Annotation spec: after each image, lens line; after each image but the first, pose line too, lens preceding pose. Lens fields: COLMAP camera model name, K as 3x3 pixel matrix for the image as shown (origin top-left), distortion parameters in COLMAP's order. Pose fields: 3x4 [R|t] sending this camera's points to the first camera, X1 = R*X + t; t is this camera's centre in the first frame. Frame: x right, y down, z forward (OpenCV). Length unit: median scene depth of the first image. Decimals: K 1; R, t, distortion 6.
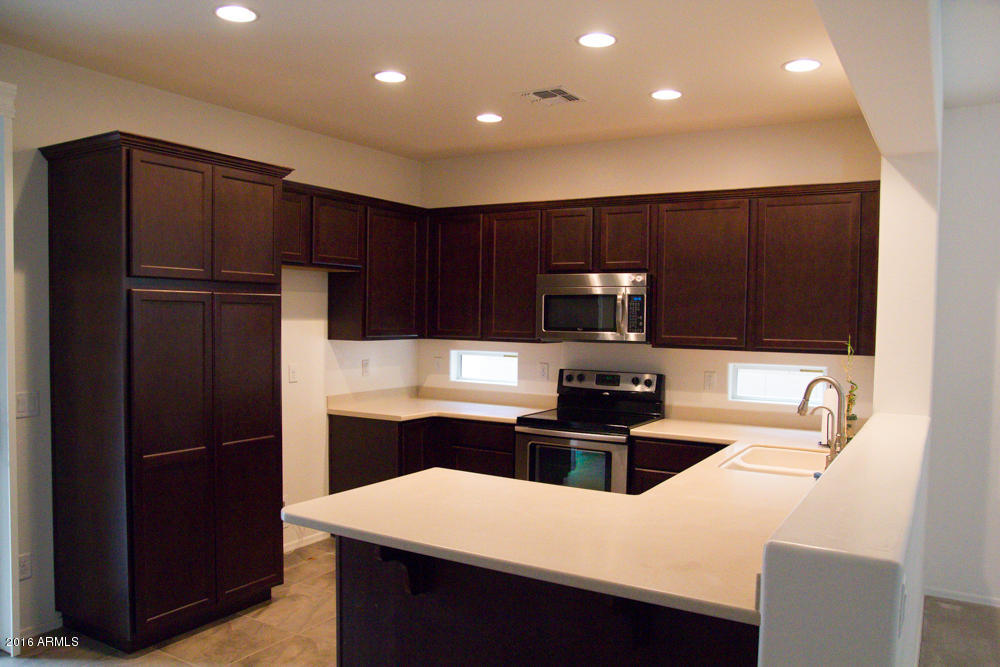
lens RADIAL K [[765.4, 0, 494.8], [0, 765.4, 349.0], [0, 0, 1]] dist [-0.128885, 0.108640]
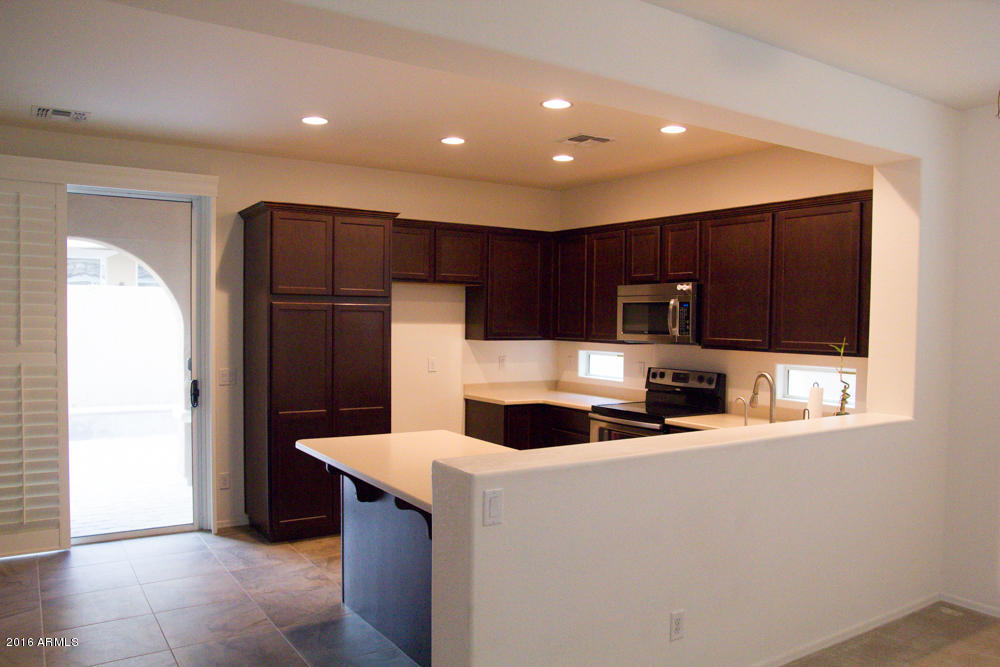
lens RADIAL K [[765.4, 0, 501.2], [0, 765.4, 346.3], [0, 0, 1]] dist [-0.128885, 0.108640]
pose [[0.902068, 0.012646, -0.431408, 0.427871], [-0.019024, 0.999764, -0.010474, 0.012310], [0.431174, 0.017656, 0.902096, -0.139237]]
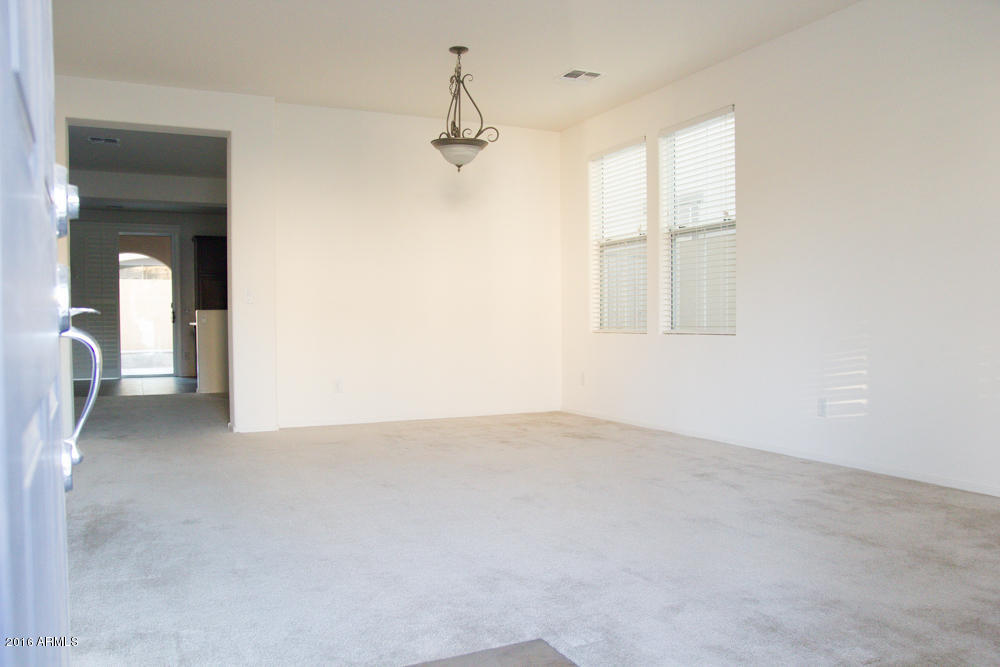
lens RADIAL K [[765.4, 0, 502.8], [0, 765.4, 332.8], [0, 0, 1]] dist [-0.128885, 0.108640]
pose [[0.849175, -0.016380, -0.527858, 1.929179], [0.001507, 0.999590, -0.028594, 0.215371], [0.528110, 0.023486, 0.848851, -0.957446]]
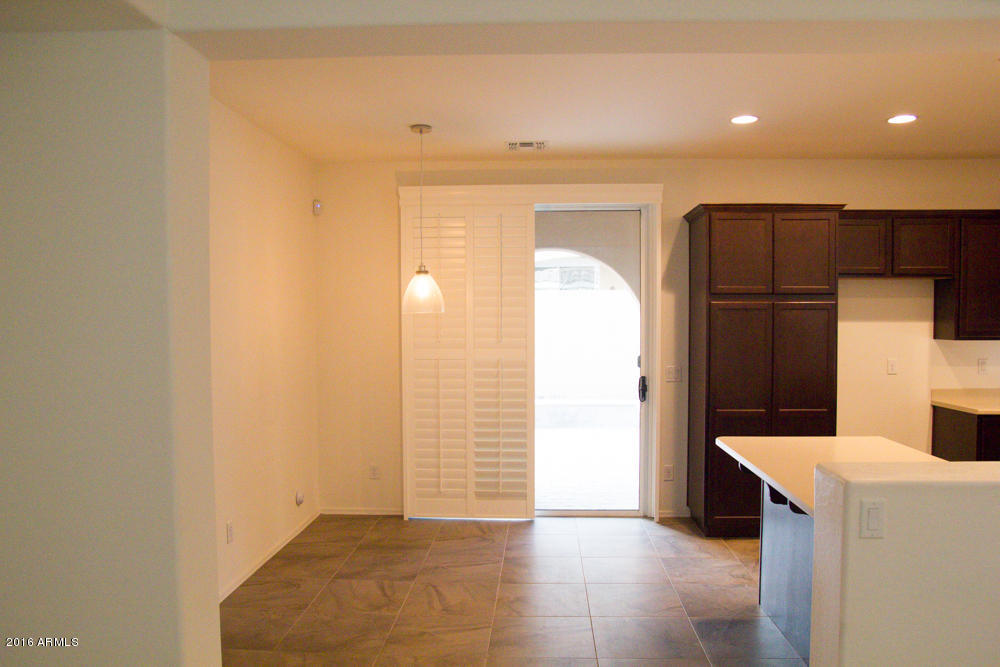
lens RADIAL K [[765.4, 0, 495.5], [0, 765.4, 340.9], [0, 0, 1]] dist [-0.128885, 0.108640]
pose [[0.470302, 0.011794, -0.882427, 0.496225], [-0.028564, 0.999590, -0.001863, 0.012393], [0.882043, 0.026082, 0.470446, -0.103651]]
